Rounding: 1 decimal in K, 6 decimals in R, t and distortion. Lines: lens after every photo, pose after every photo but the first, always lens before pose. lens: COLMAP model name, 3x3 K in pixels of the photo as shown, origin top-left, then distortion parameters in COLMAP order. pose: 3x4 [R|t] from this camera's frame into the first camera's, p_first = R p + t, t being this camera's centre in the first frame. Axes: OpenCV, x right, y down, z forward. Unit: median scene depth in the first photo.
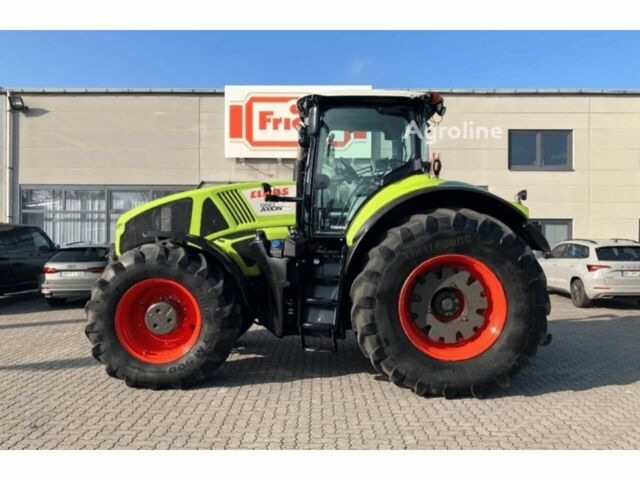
lens RADIAL K [[547.6, 0, 320.0], [0, 547.6, 240.0], [0, 0, 1]] dist [0.001340, 0.010431]
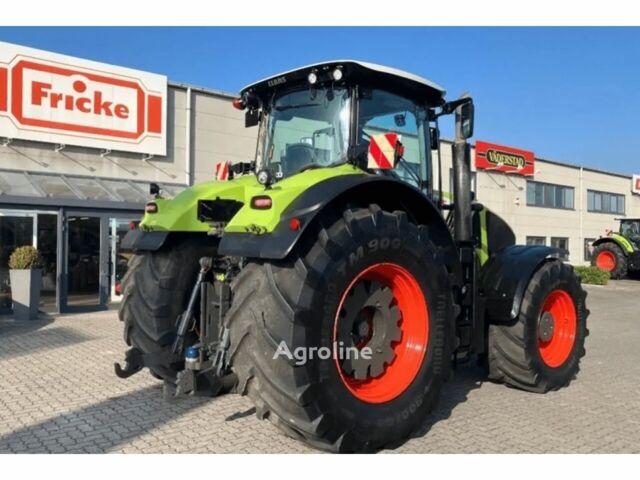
lens RADIAL K [[550.2, 0, 322.7], [0, 550.2, 240.6], [0, 0, 1]] dist [0.007588, 0.004338]
pose [[0.779295, 0.012058, 0.626541, -0.359906], [-0.007269, 0.999922, -0.010202, -0.002162], [-0.626615, 0.003397, 0.779322, 0.163440]]
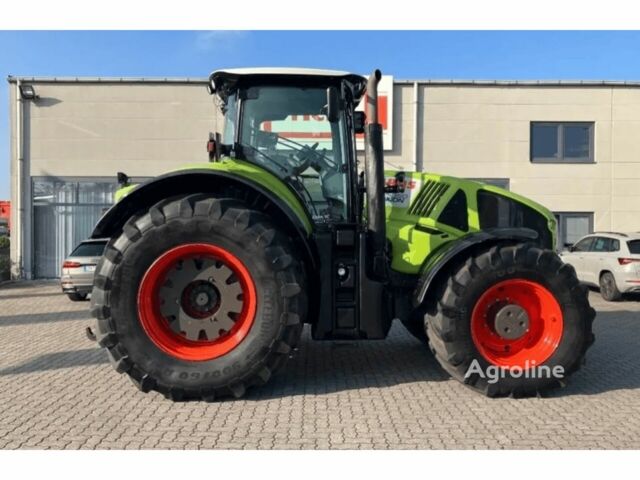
lens RADIAL K [[550.2, 0, 322.7], [0, 550.2, 240.6], [0, 0, 1]] dist [0.007588, 0.004338]
pose [[0.999792, -0.000834, 0.020367, -0.057363], [0.000568, 0.999914, 0.013076, 0.000307], [-0.020377, -0.013062, 0.999707, 0.012459]]
